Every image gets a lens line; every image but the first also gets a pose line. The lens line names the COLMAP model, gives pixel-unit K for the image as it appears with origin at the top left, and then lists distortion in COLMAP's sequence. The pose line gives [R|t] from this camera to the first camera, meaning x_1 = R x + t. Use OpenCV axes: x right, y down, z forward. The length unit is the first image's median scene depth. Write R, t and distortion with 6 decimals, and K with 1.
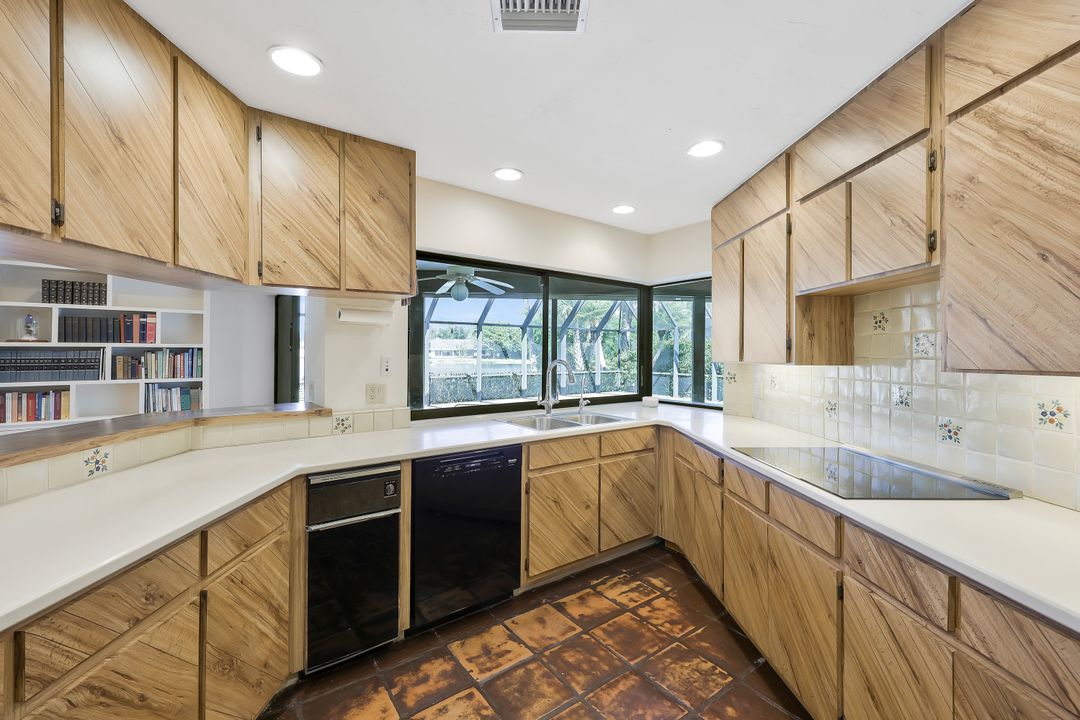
lens RADIAL K [[440.3, 0, 541.1], [0, 440.3, 354.5], [0, 0, 1]] dist [0.003122, 0.000523]
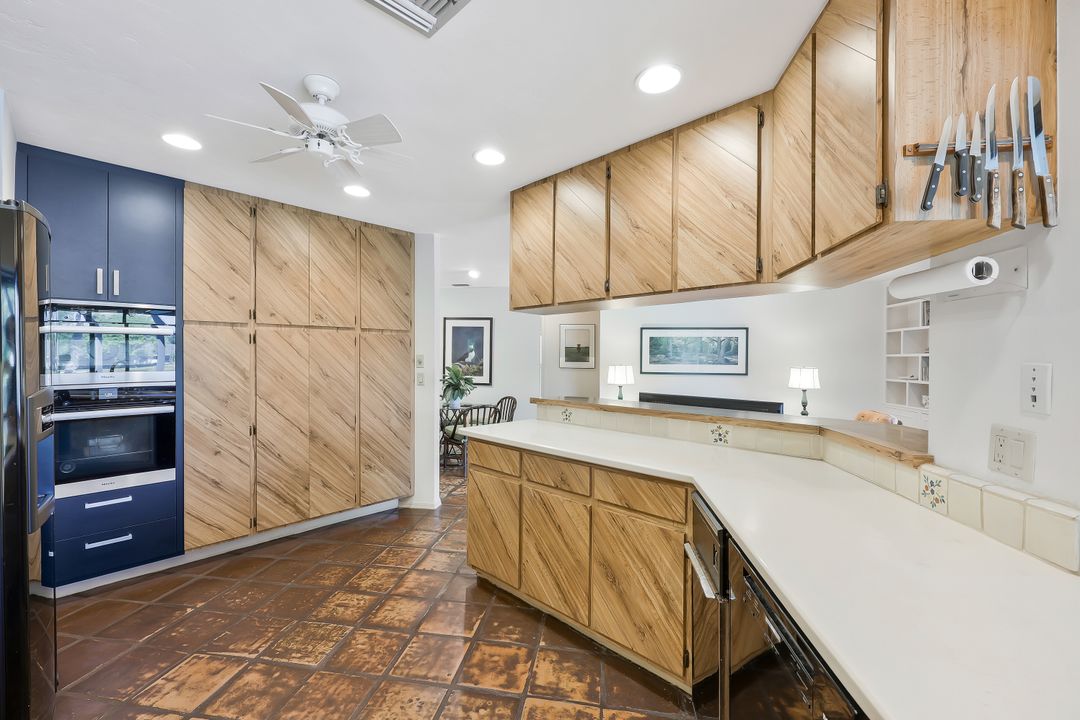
lens RADIAL K [[434.3, 0, 532.0], [0, 434.3, 357.9], [0, 0, 1]] dist [0.001257, 0.000090]
pose [[-0.704838, -0.008913, -0.709312, 0.266304], [-0.014926, 0.999886, 0.002267, 0.004624], [0.709211, 0.012186, -0.704891, 1.051807]]
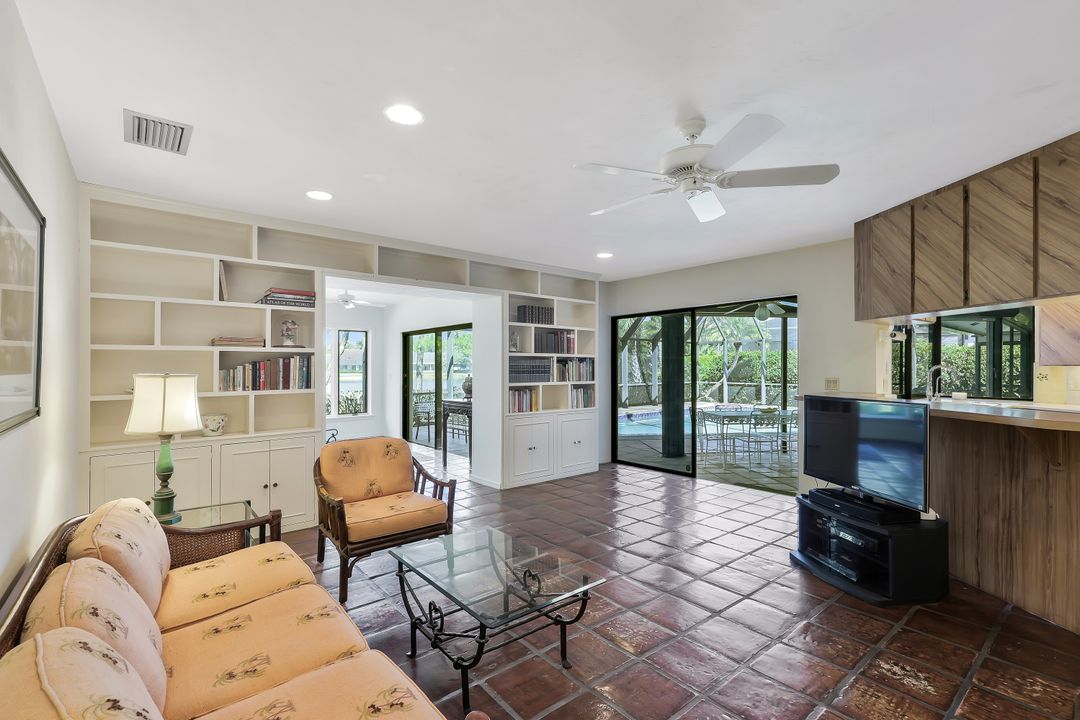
lens RADIAL K [[476.3, 0, 542.4], [0, 476.3, 366.2], [0, 0, 1]] dist [0.001073, -0.000122]
pose [[0.996956, -0.001442, 0.077955, -1.811748], [0.001740, 0.999991, -0.003751, 0.027313], [-0.077949, 0.003875, 0.996950, -0.643641]]
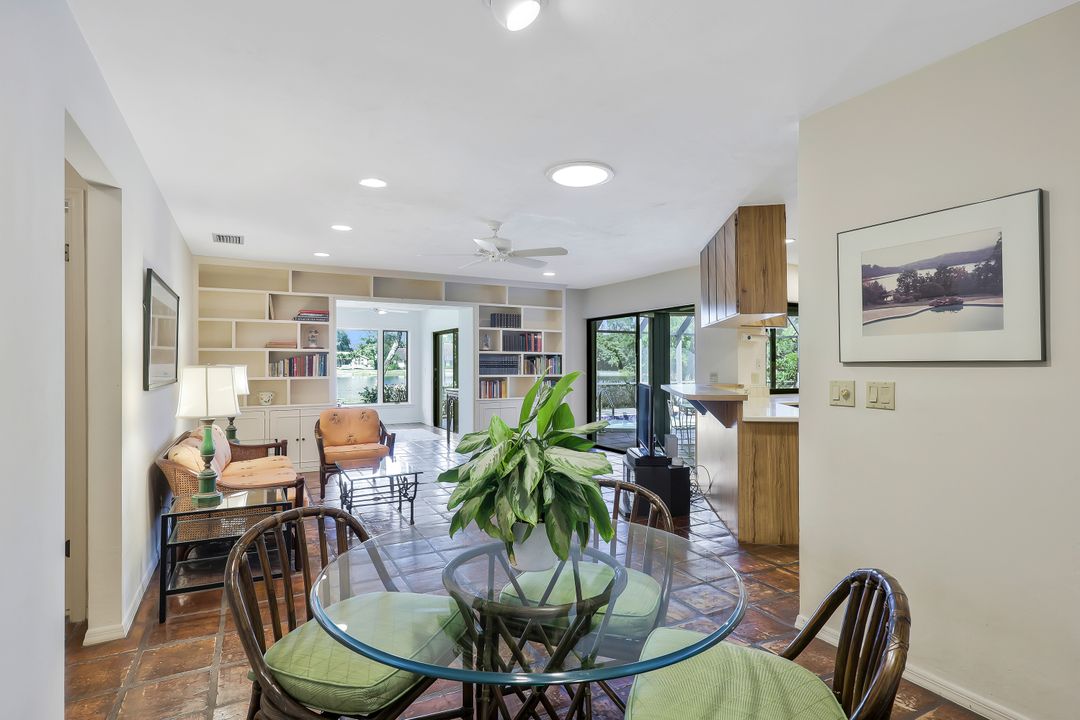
lens RADIAL K [[536.7, 0, 540.0], [0, 536.7, 360.0], [0, 0, 1]] dist [-0.000150, 0.000098]
pose [[0.992211, 0.002559, -0.124538, -1.080178], [-0.003431, 0.999971, -0.006785, 0.029149], [0.124517, 0.007159, 0.992192, -1.499153]]
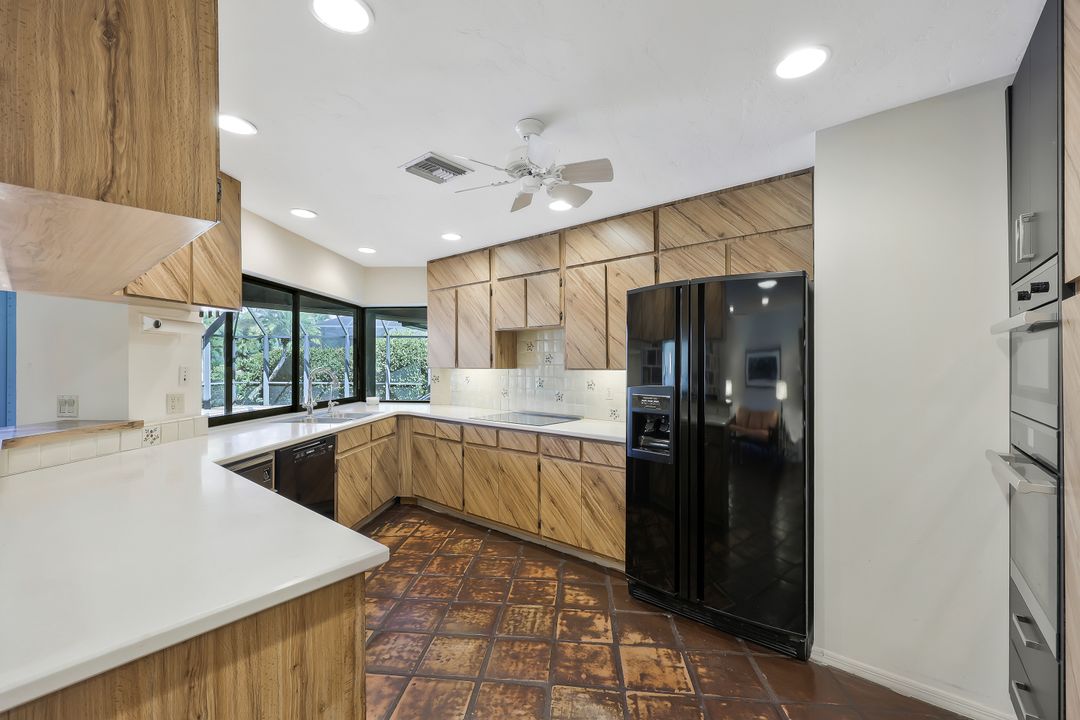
lens RADIAL K [[454.9, 0, 540.0], [0, 454.9, 360.0], [0, 0, 1]] dist [-0.000648, 0.000030]
pose [[0.646627, 0.002123, 0.762803, -0.680902], [0.002661, 0.999984, -0.005039, -0.002692], [-0.762802, 0.005288, 0.646611, -0.323265]]
